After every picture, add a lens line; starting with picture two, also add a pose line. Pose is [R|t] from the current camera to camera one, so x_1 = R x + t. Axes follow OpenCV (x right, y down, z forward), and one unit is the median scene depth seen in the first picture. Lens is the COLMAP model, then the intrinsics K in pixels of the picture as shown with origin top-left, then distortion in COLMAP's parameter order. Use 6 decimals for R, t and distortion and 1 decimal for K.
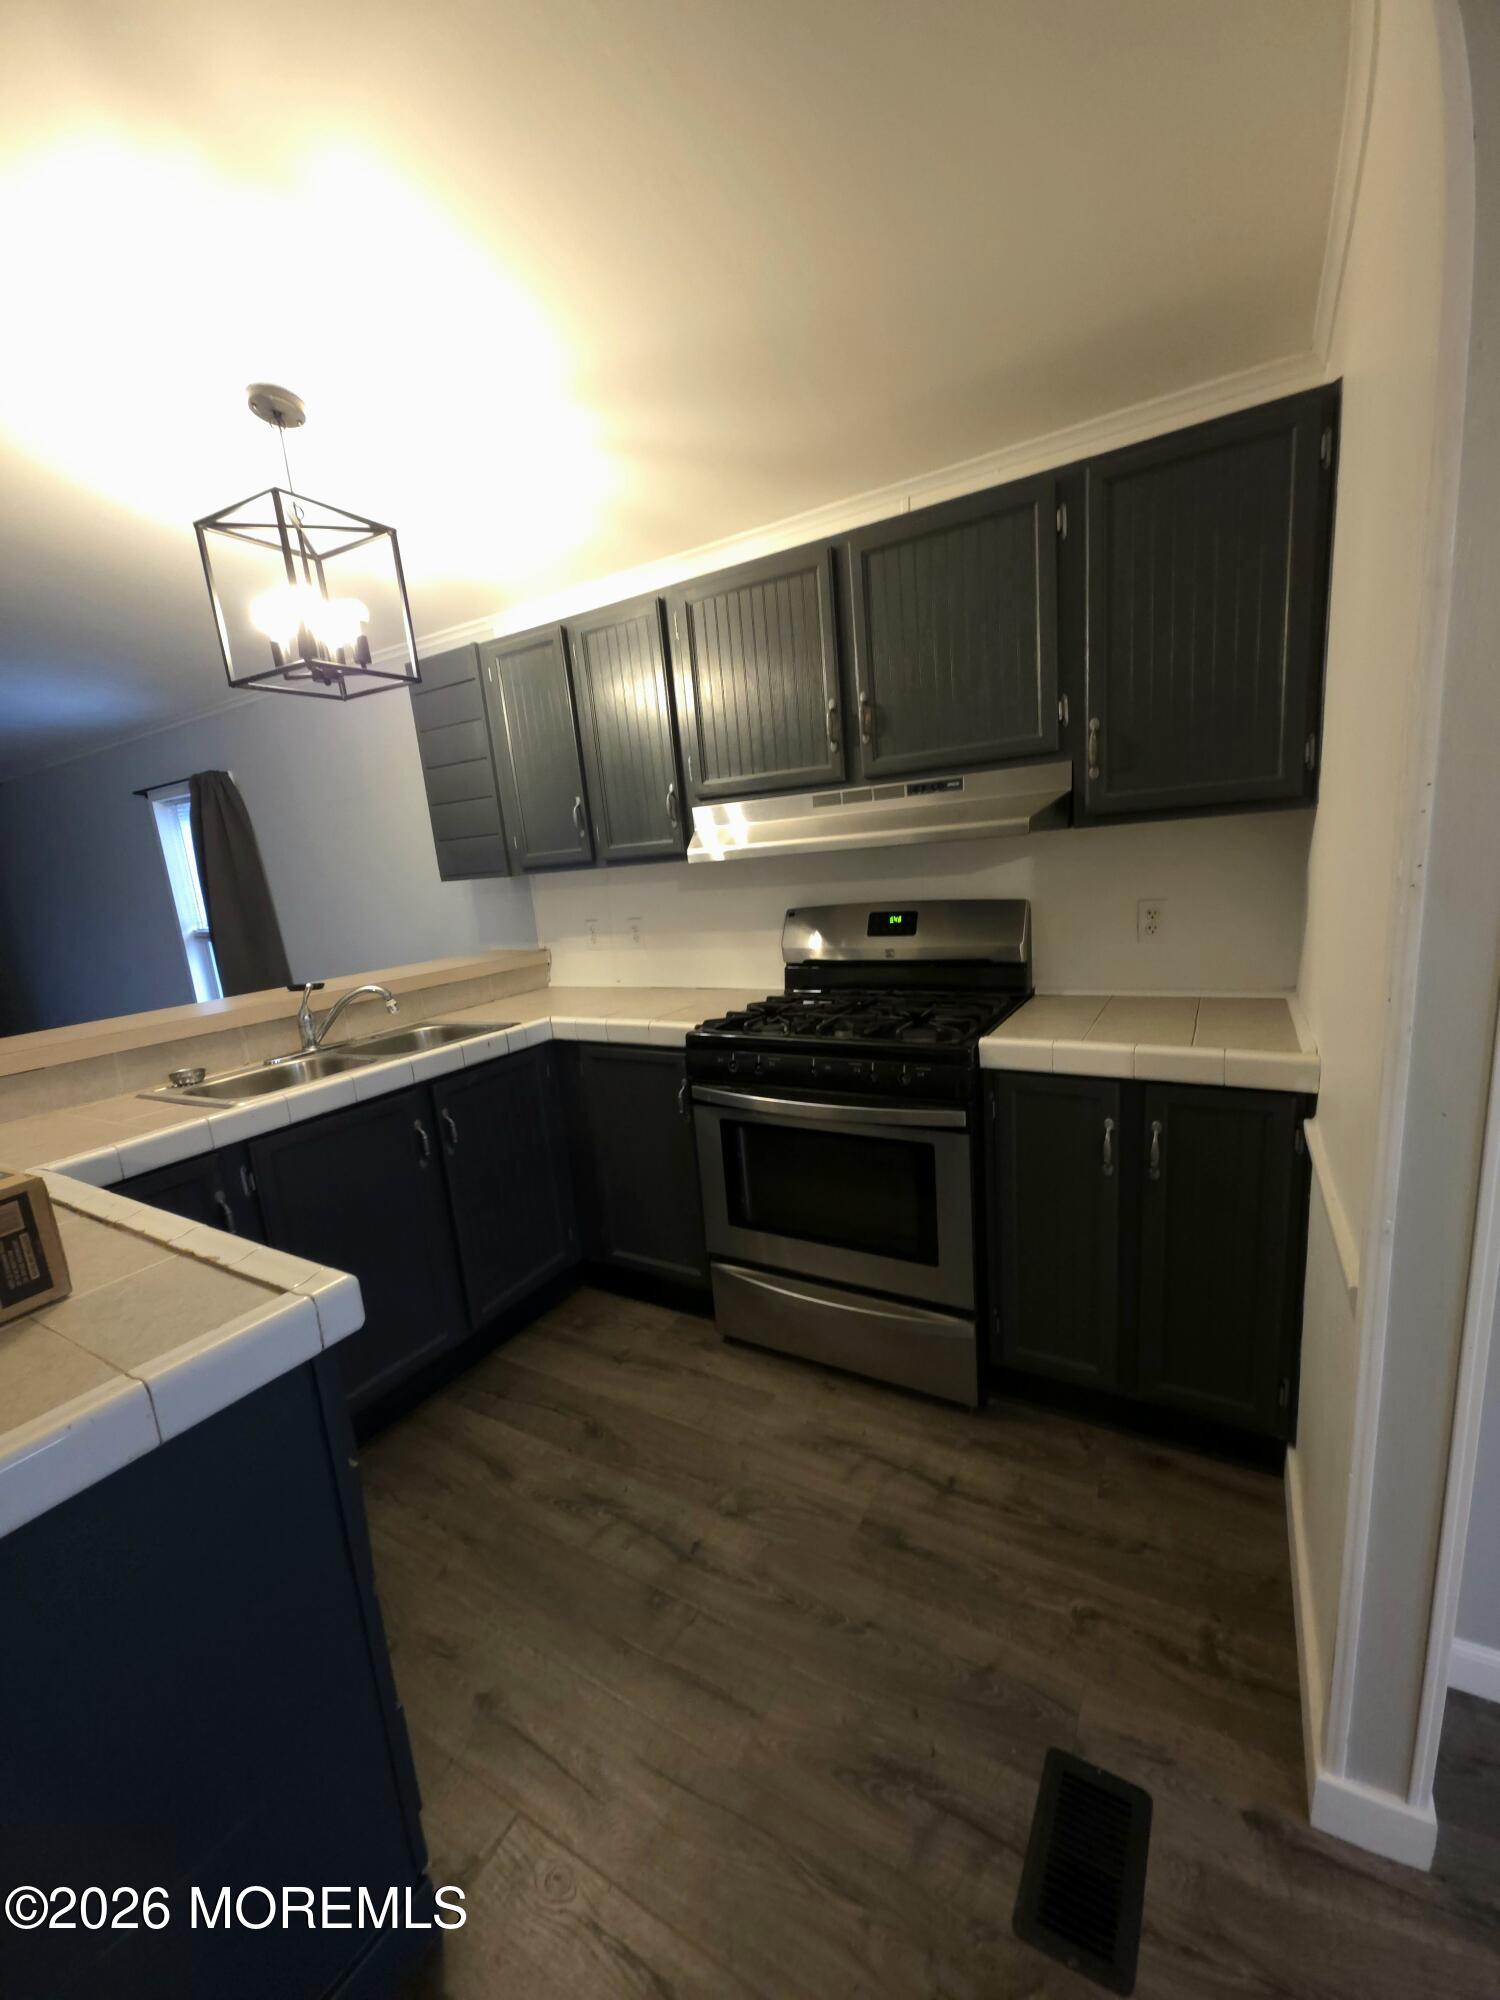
lens RADIAL K [[797.9, 0, 754.3], [0, 797.9, 1006.0], [0, 0, 1]] dist [0.000860, 0.000656]
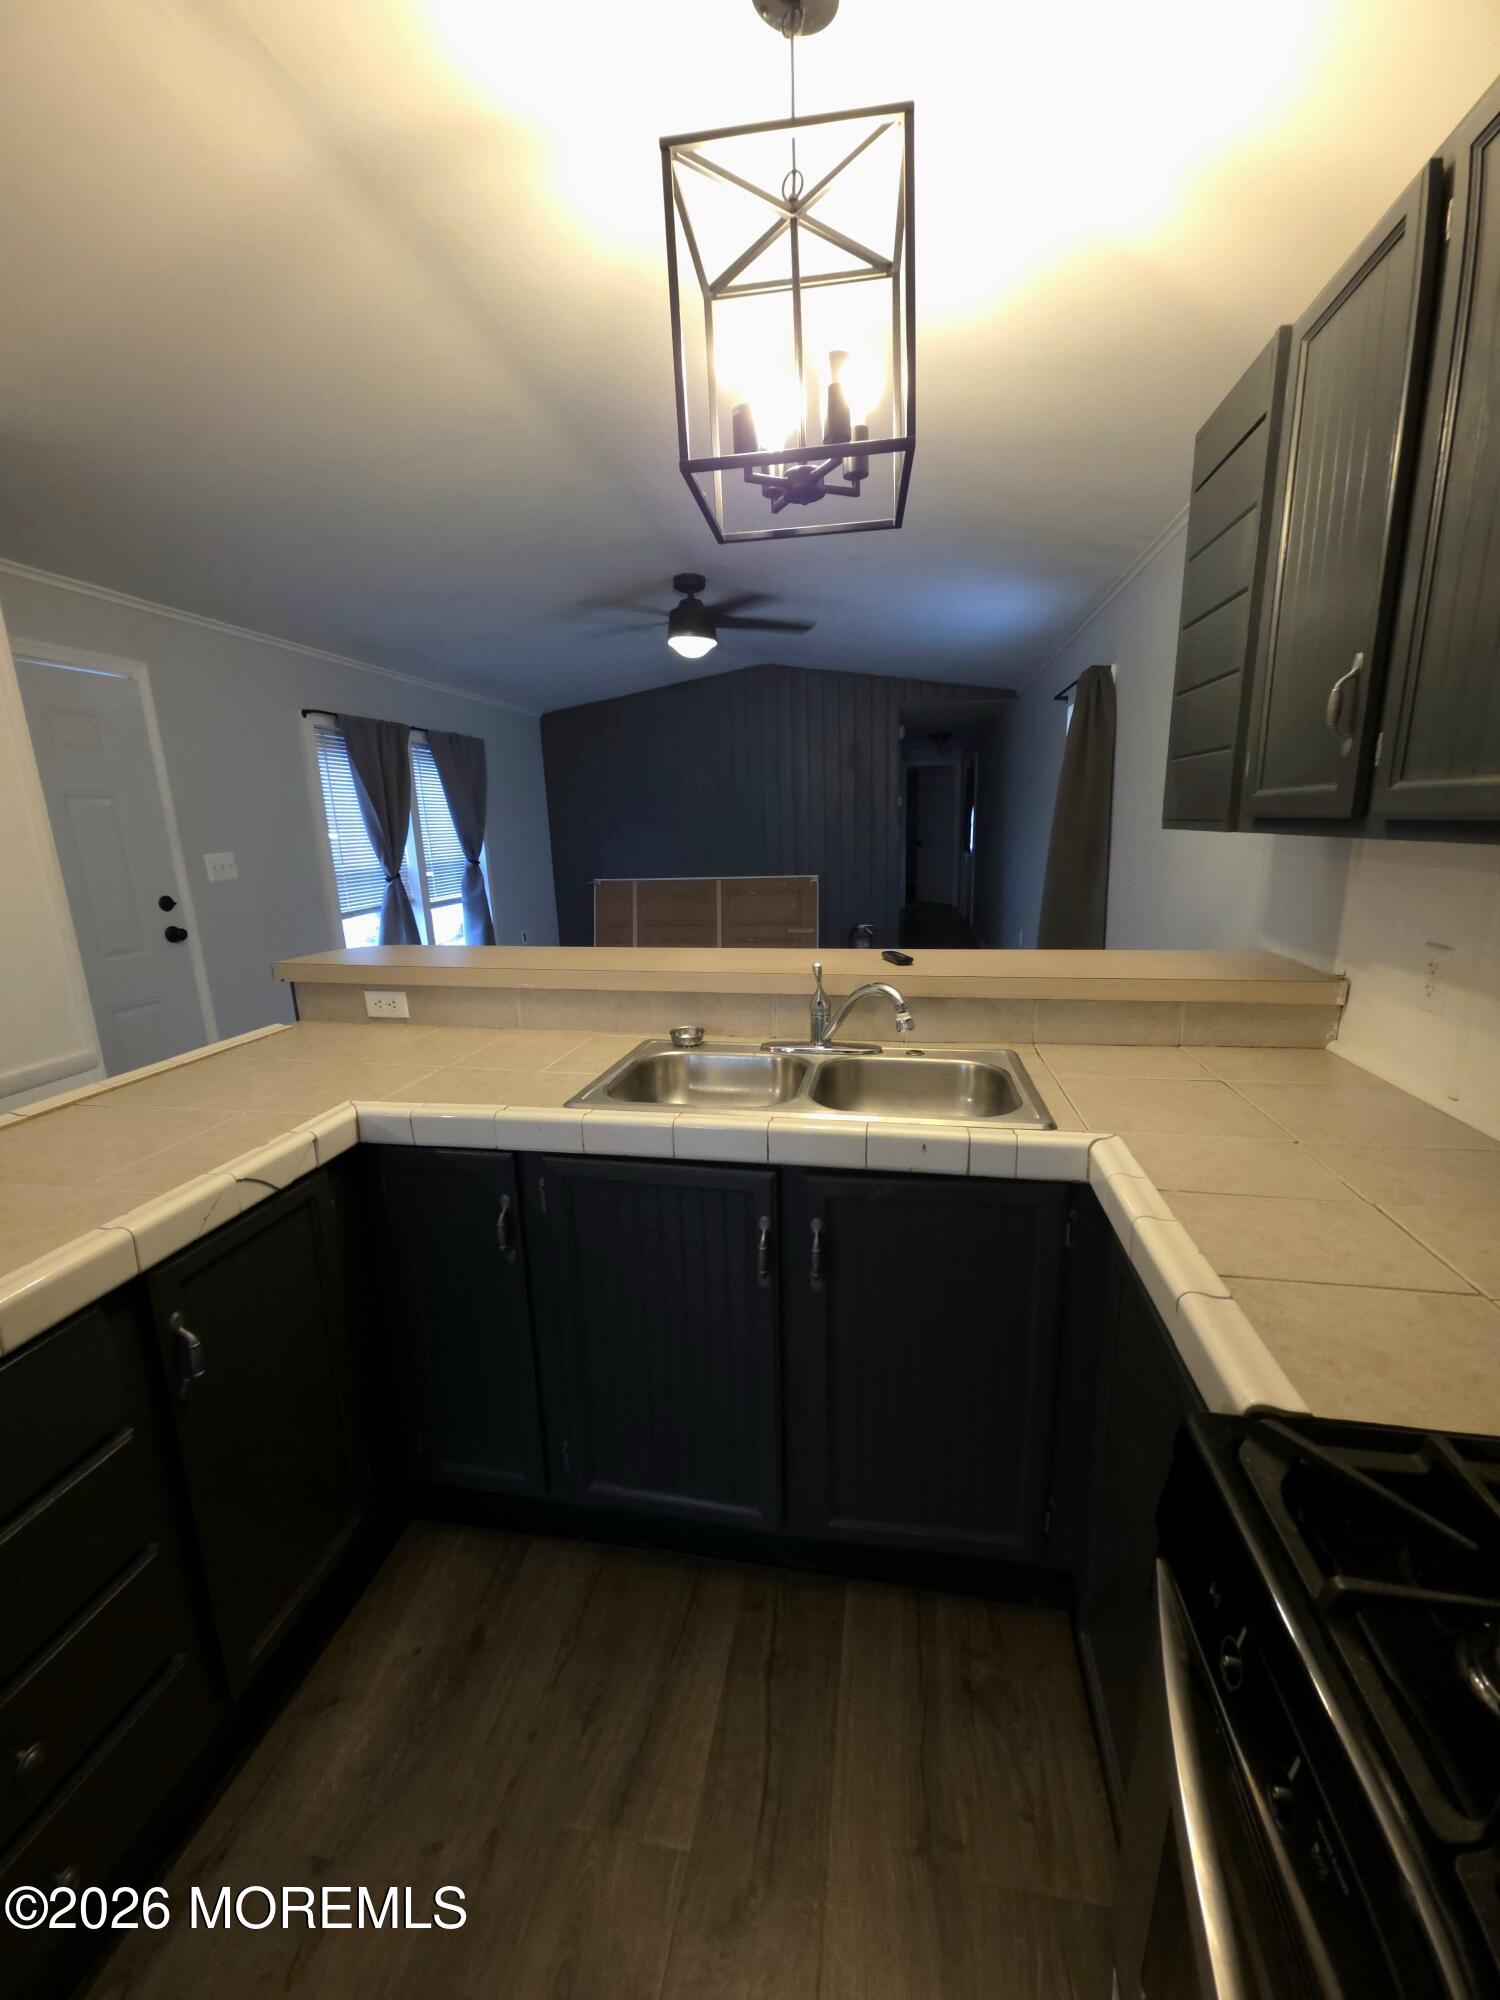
lens RADIAL K [[797.9, 0, 760.5], [0, 797.9, 997.5], [0, 0, 1]] dist [0.000860, 0.000656]
pose [[0.355628, 0.279620, -0.891819, 0.078757], [-0.183793, 0.956488, 0.226606, -0.131672], [0.916378, 0.083323, 0.391546, 0.574042]]
